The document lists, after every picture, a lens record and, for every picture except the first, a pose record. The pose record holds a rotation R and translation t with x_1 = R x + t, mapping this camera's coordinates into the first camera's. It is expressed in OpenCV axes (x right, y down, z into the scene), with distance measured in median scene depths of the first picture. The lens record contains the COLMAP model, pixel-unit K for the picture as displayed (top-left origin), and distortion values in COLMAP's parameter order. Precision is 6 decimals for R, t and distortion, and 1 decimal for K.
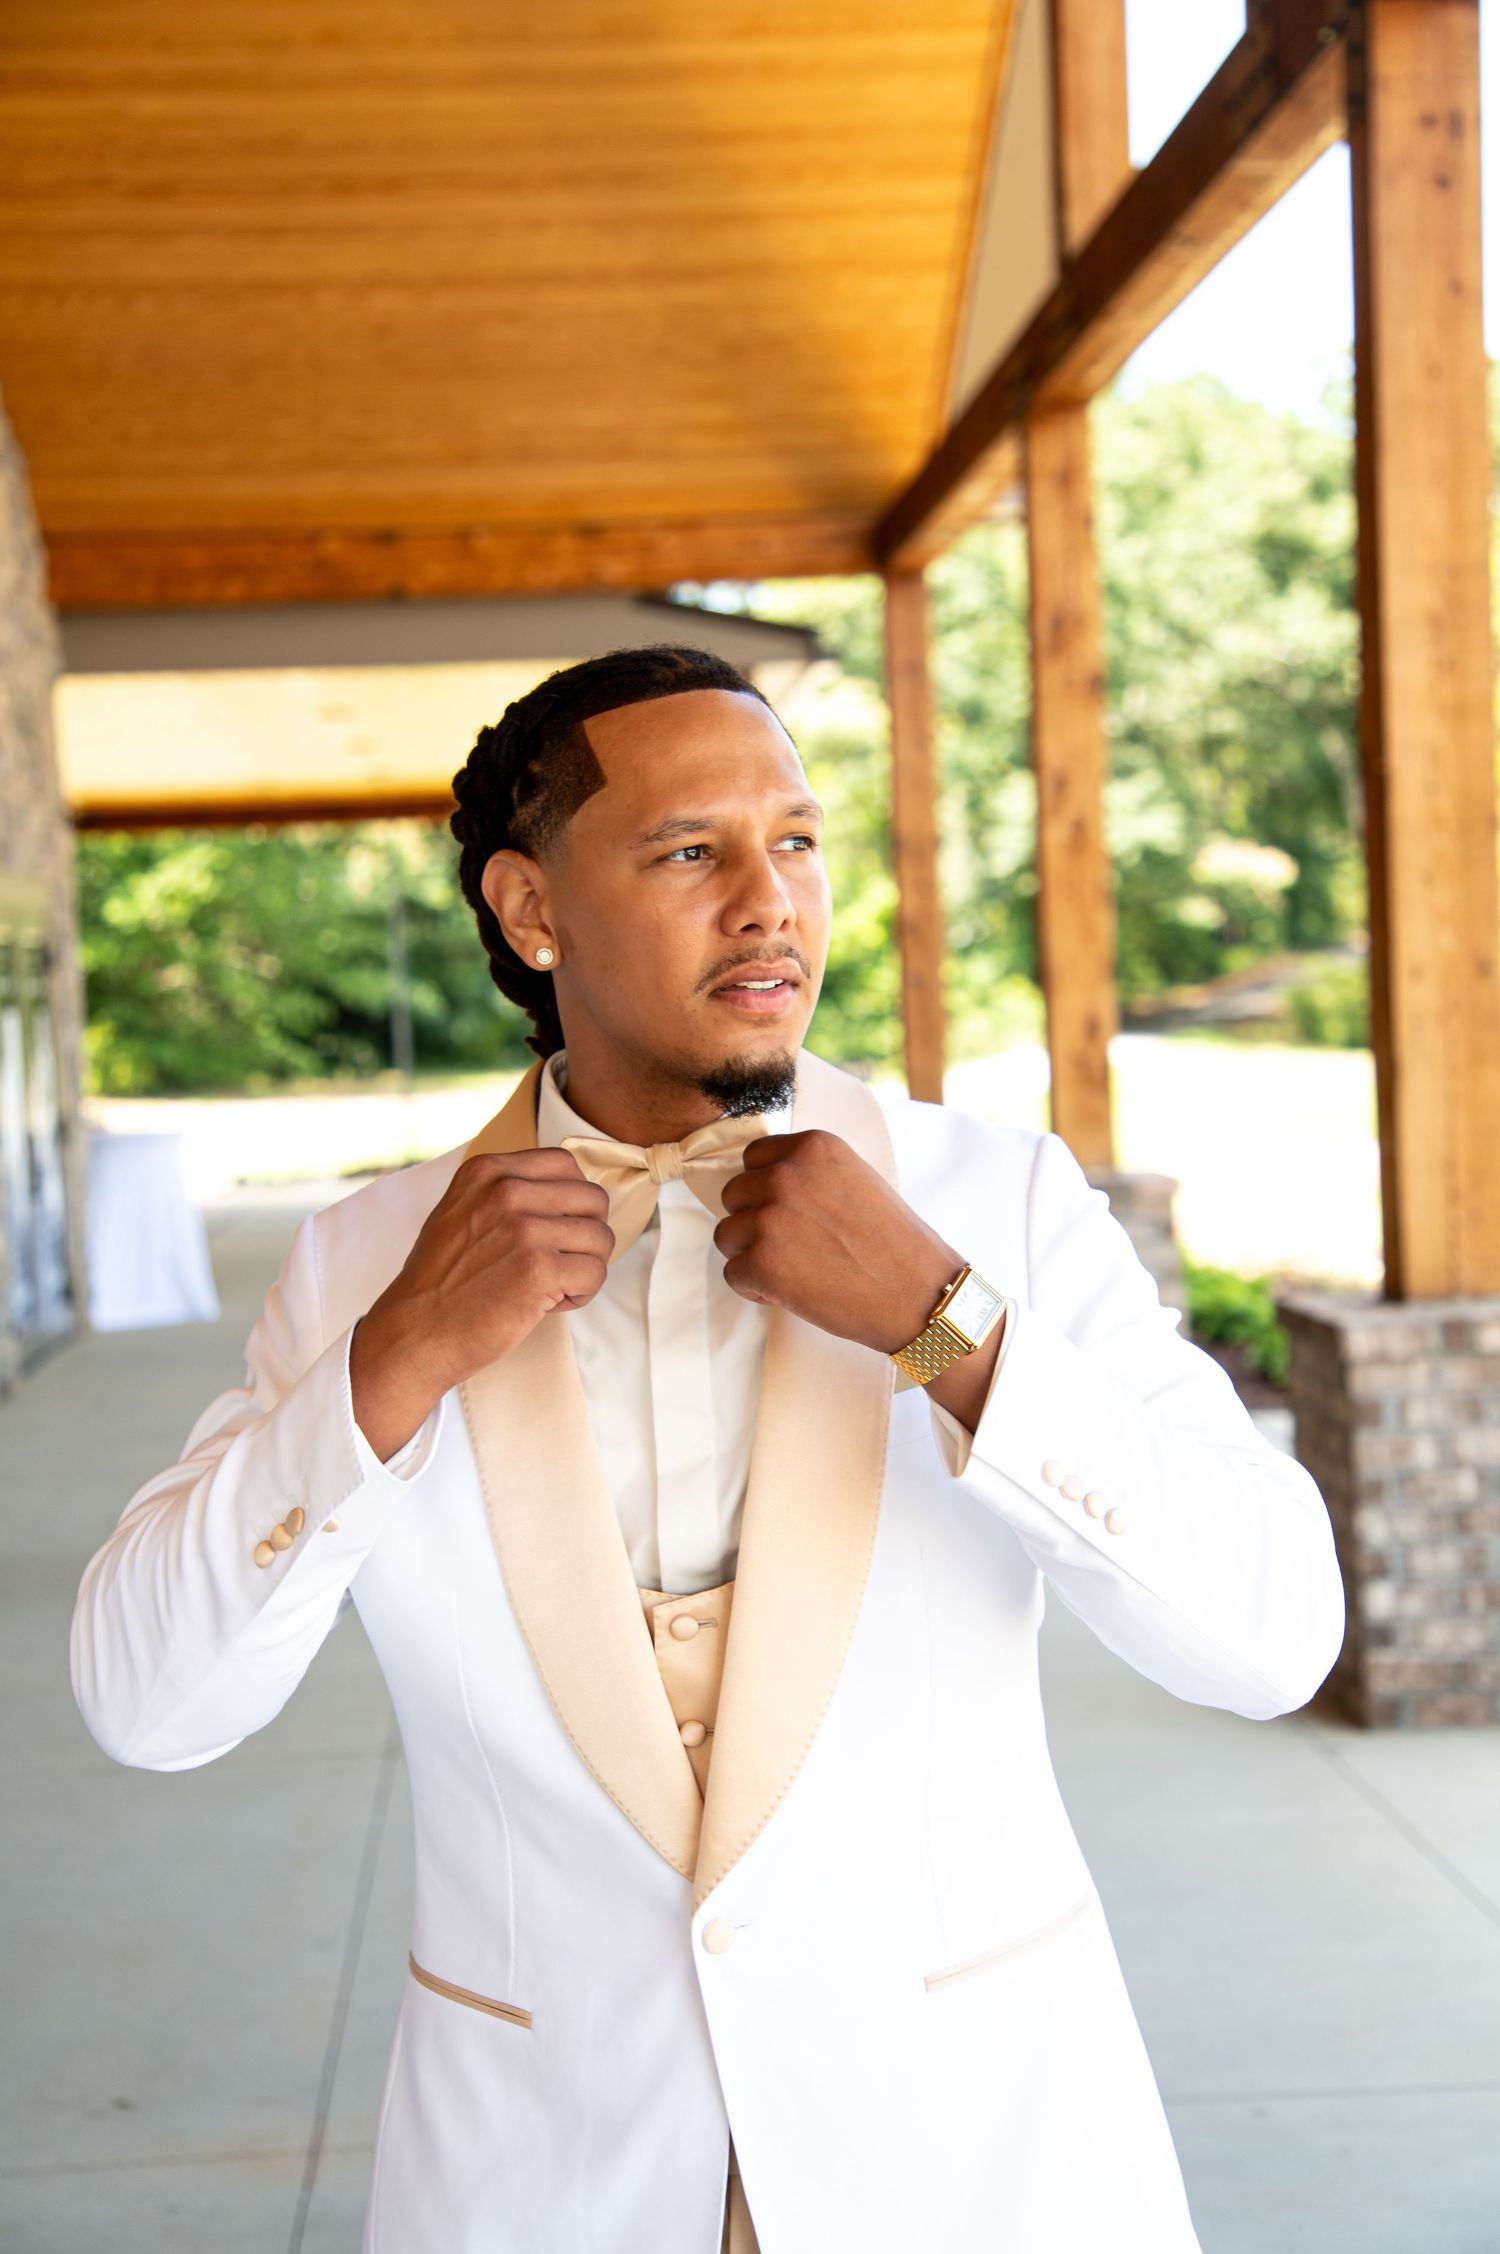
lens RADIAL K [[3186.6, 0, 756.3], [0, 3186.6, 1133.1], [0, 0, 1]] dist [0.121867, 0.000000]
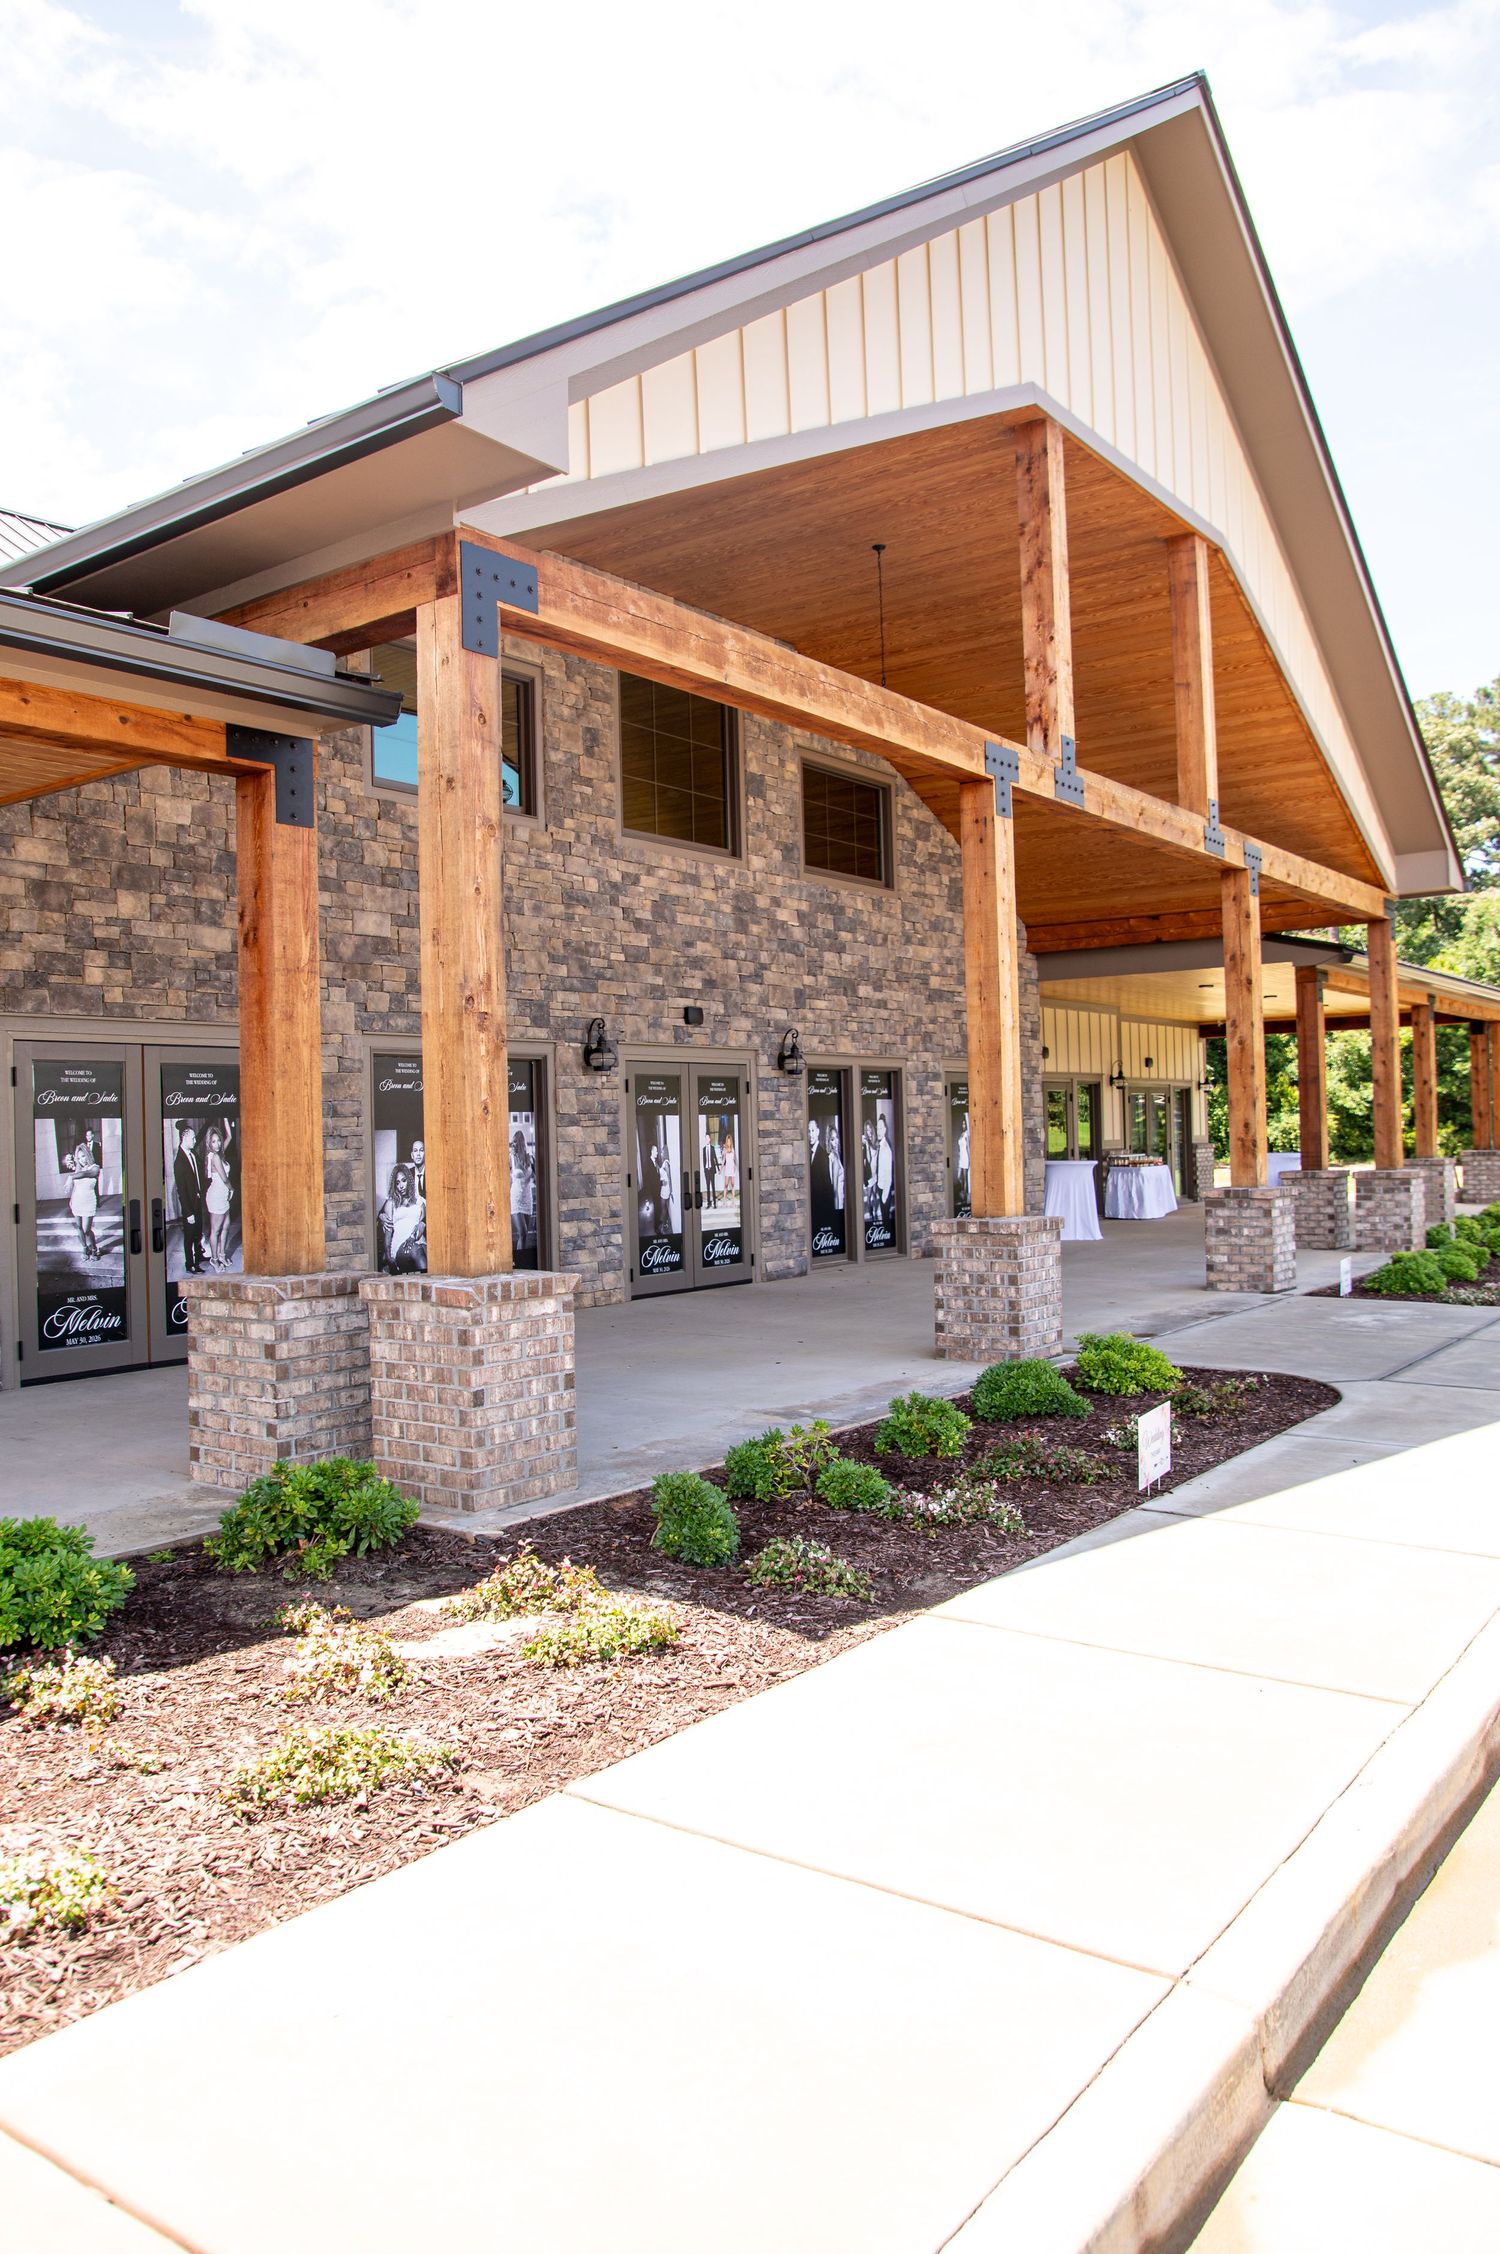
lens RADIAL K [[1638.5, 0, 747.2], [0, 1638.5, 1120.7], [0, 0, 1]] dist [-0.076402, 0.010014]
pose [[0.765714, 0.023120, -0.642766, 0.463533], [-0.044839, 0.998841, -0.017487, 0.000079], [0.641617, 0.042211, 0.765863, -0.126952]]
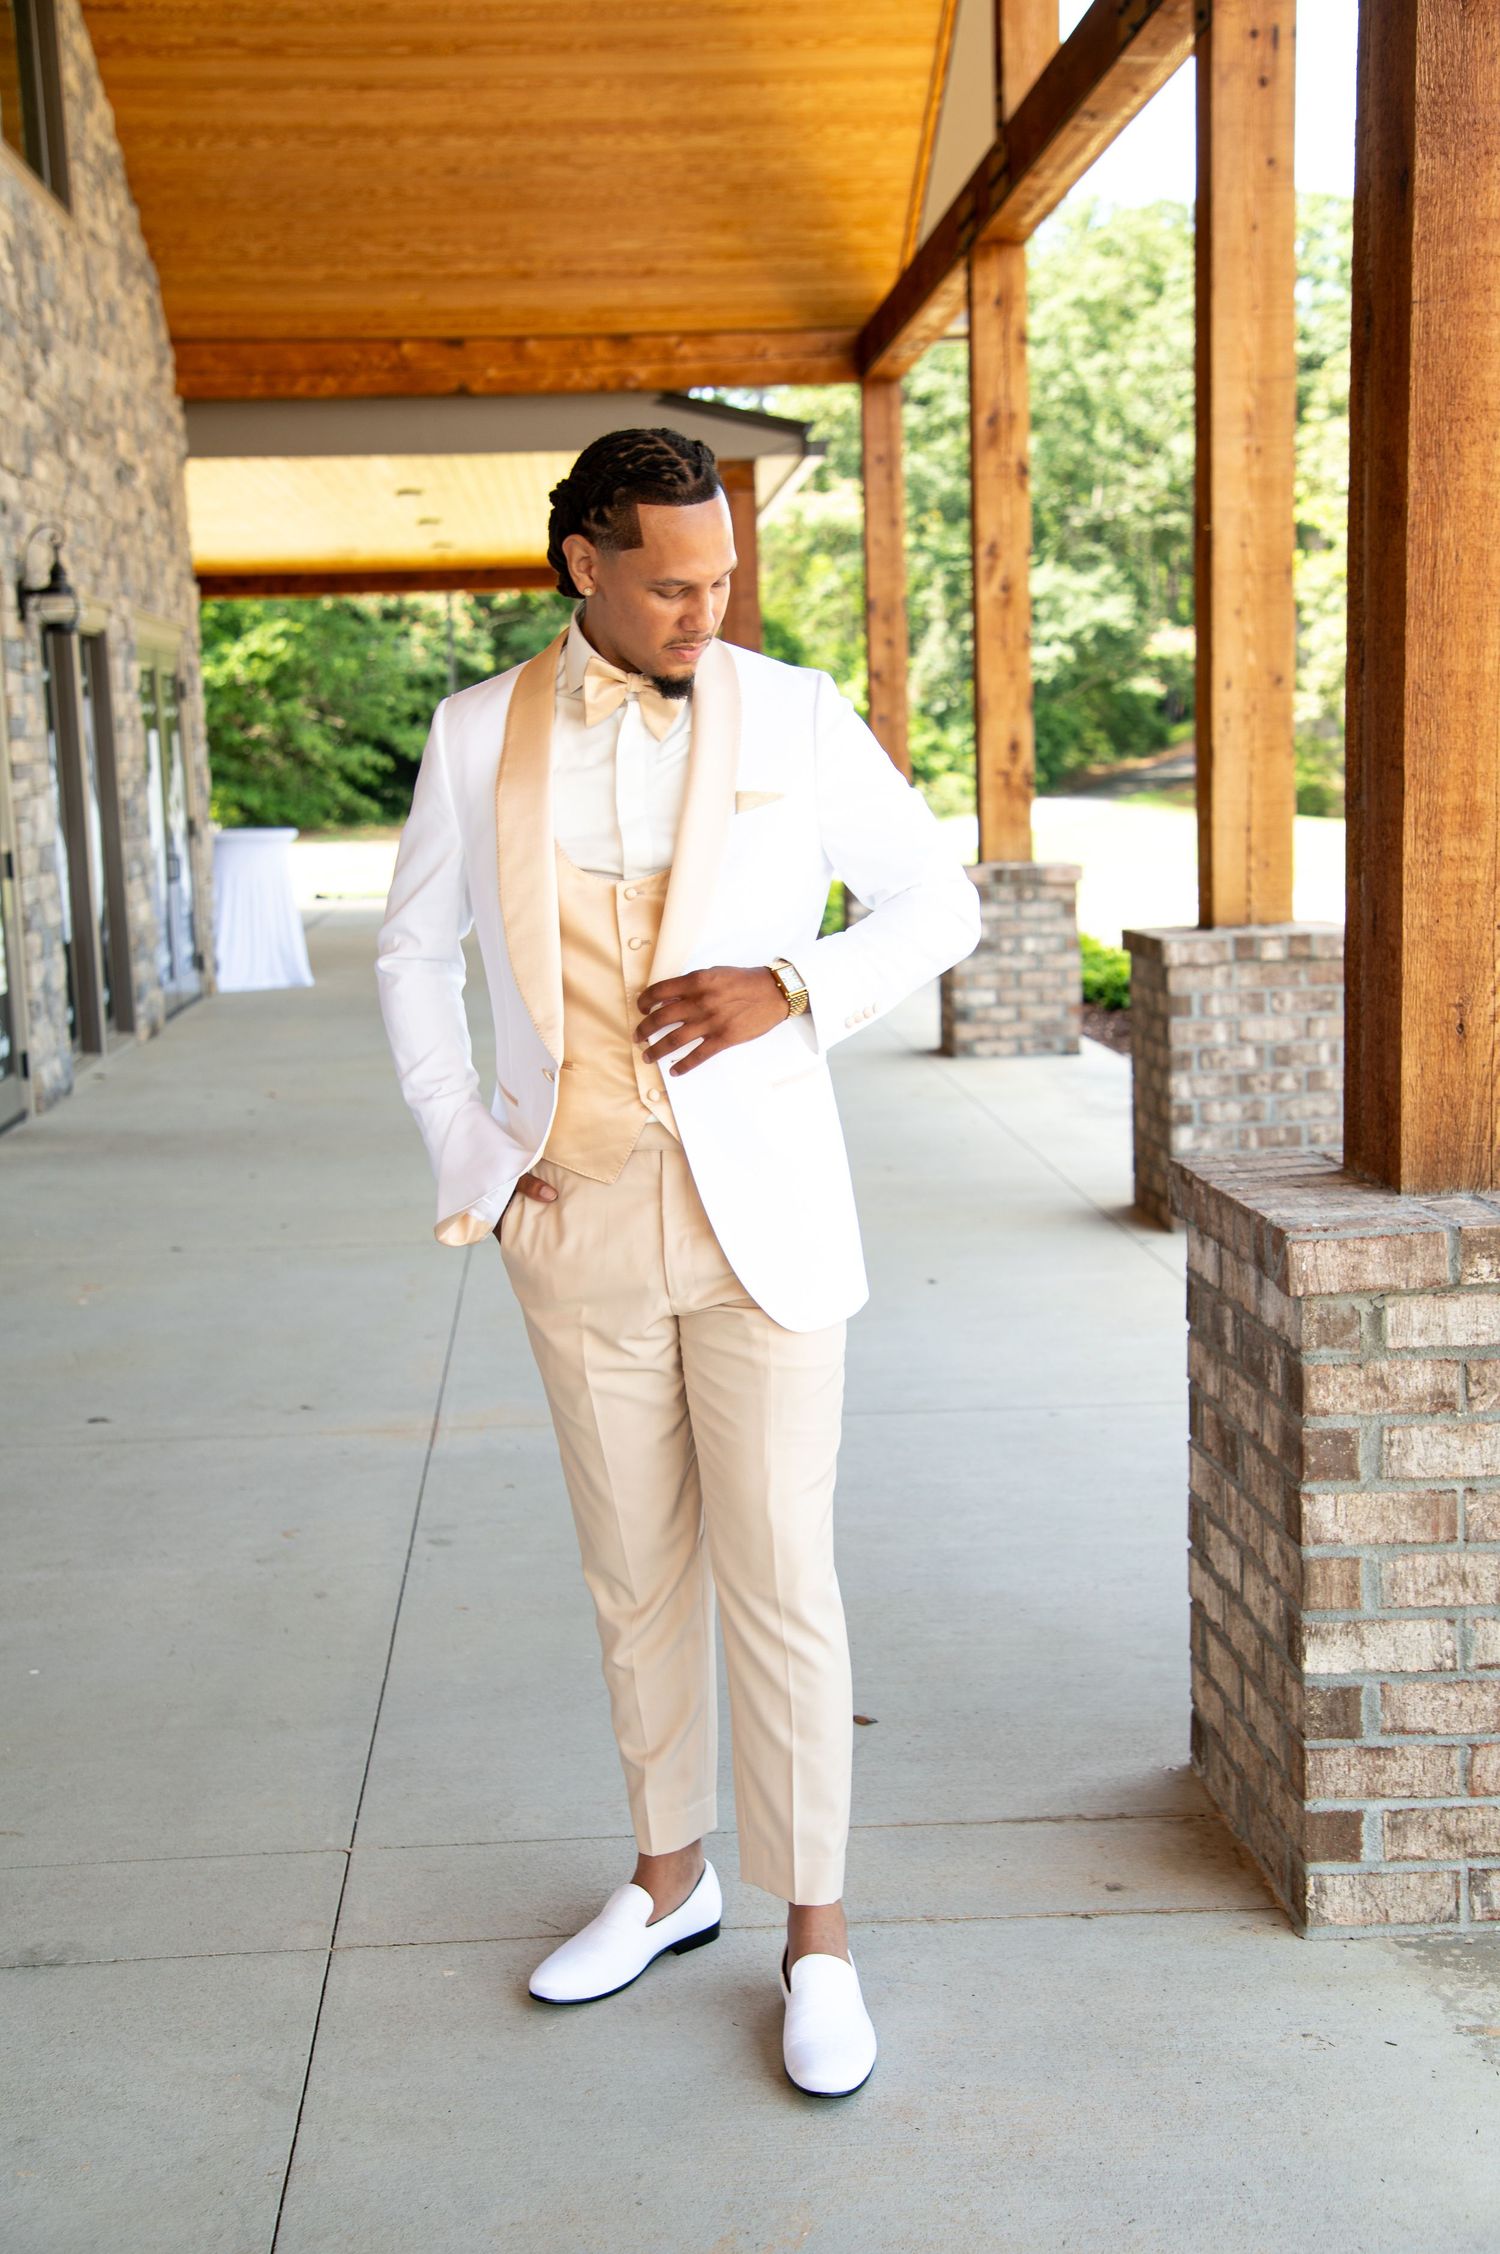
lens RADIAL K [[2793.2, 0, 747.4], [0, 2793.2, 1129.1], [0, 0, 1]] dist [0.107359, 0.000000]
pose [[0.999881, 0.014902, -0.004020, 0.004463], [-0.014498, 0.996137, 0.086602, 0.017479], [0.005295, -0.086533, 0.996235, -0.094496]]
